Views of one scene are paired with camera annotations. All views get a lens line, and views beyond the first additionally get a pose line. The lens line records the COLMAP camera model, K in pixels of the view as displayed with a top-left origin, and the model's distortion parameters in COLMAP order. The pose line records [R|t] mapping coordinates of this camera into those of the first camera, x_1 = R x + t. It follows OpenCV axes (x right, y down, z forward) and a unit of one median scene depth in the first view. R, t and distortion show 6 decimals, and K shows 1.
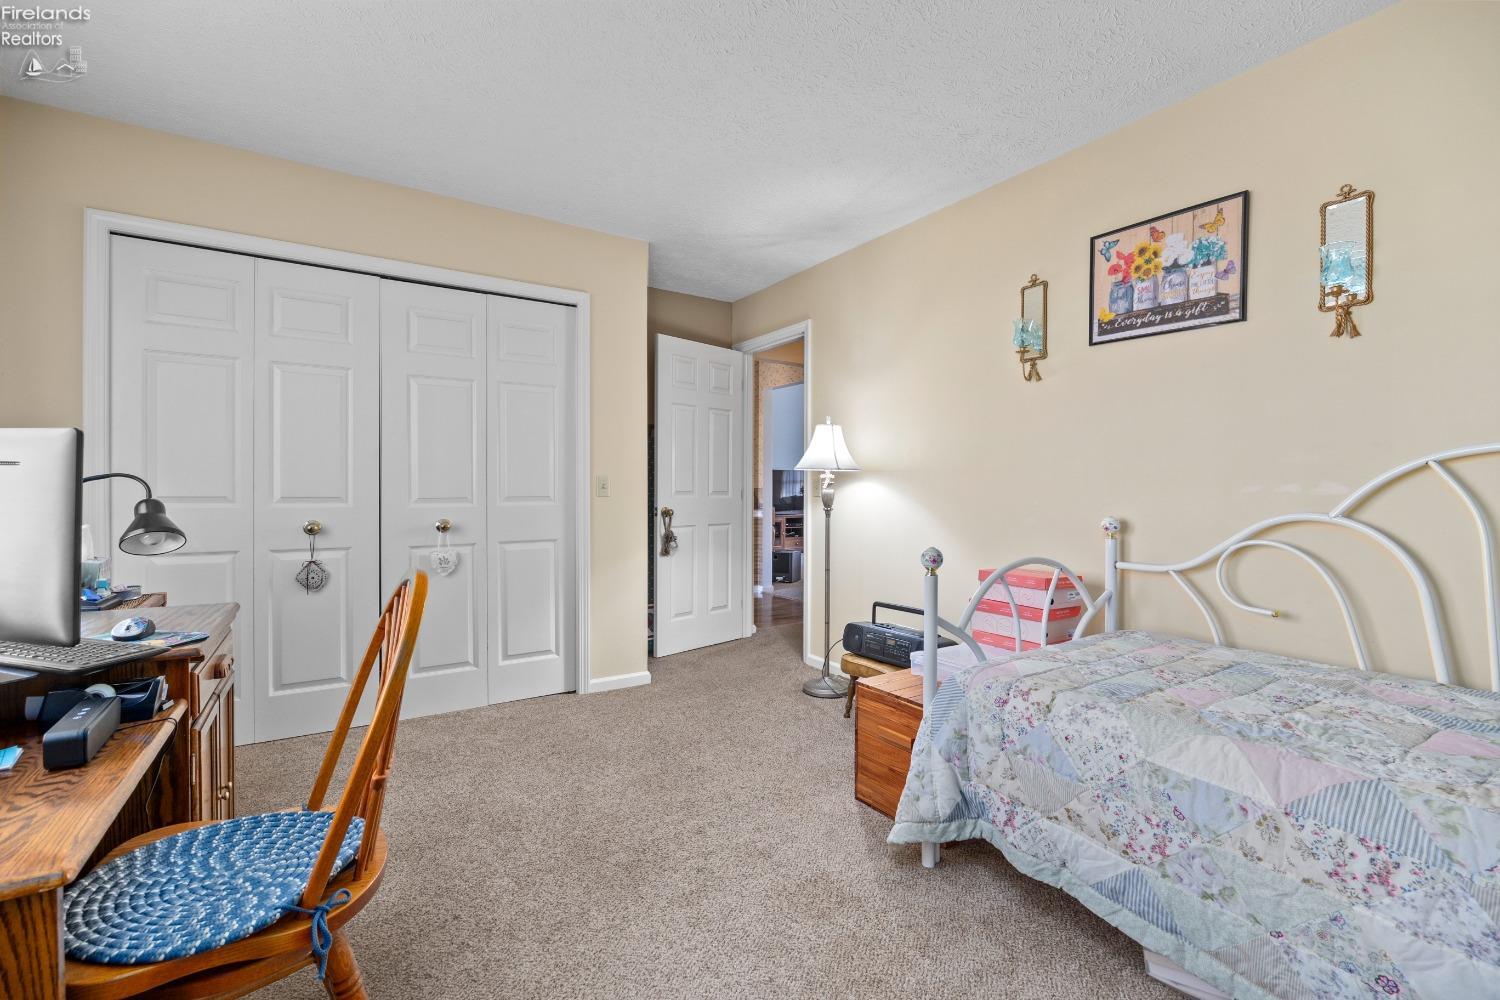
lens RADIAL K [[648.9, 0, 751.3], [0, 648.9, 494.3], [0, 0, 1]] dist [-0.004483, -0.000285]
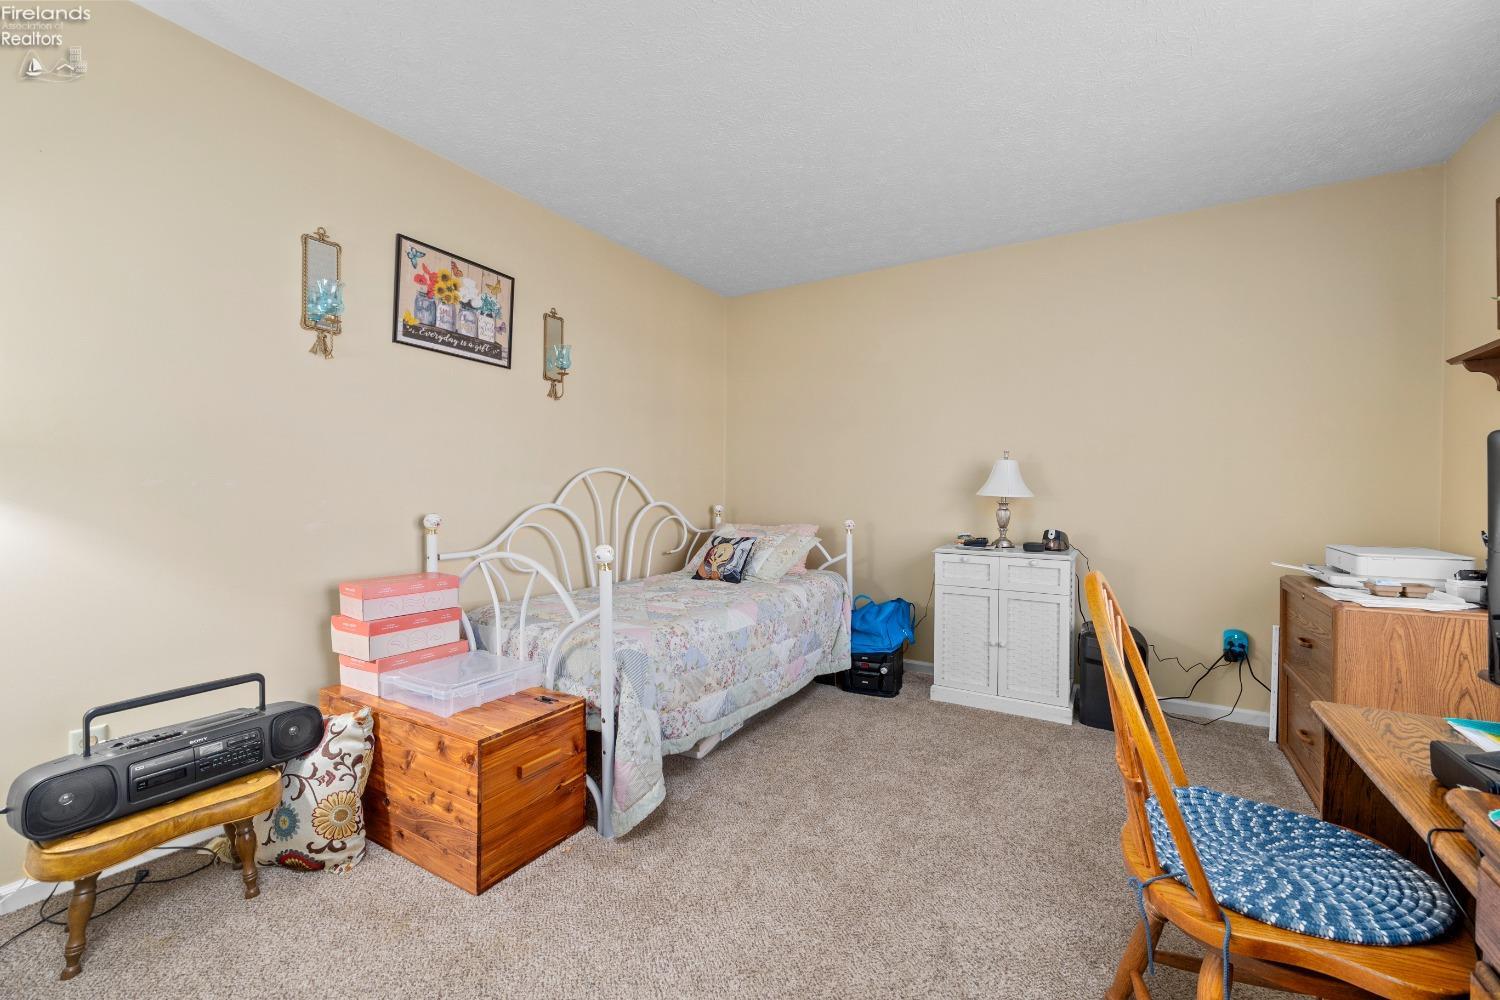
lens RADIAL K [[604.8, 0, 752.9], [0, 604.8, 499.2], [0, 0, 1]] dist [-0.005184, 0.000308]
pose [[-0.433011, -0.014921, 0.901265, -0.595082], [-0.000089, 0.999864, 0.016511, -0.006026], [-0.901389, 0.007069, -0.432953, 0.991099]]
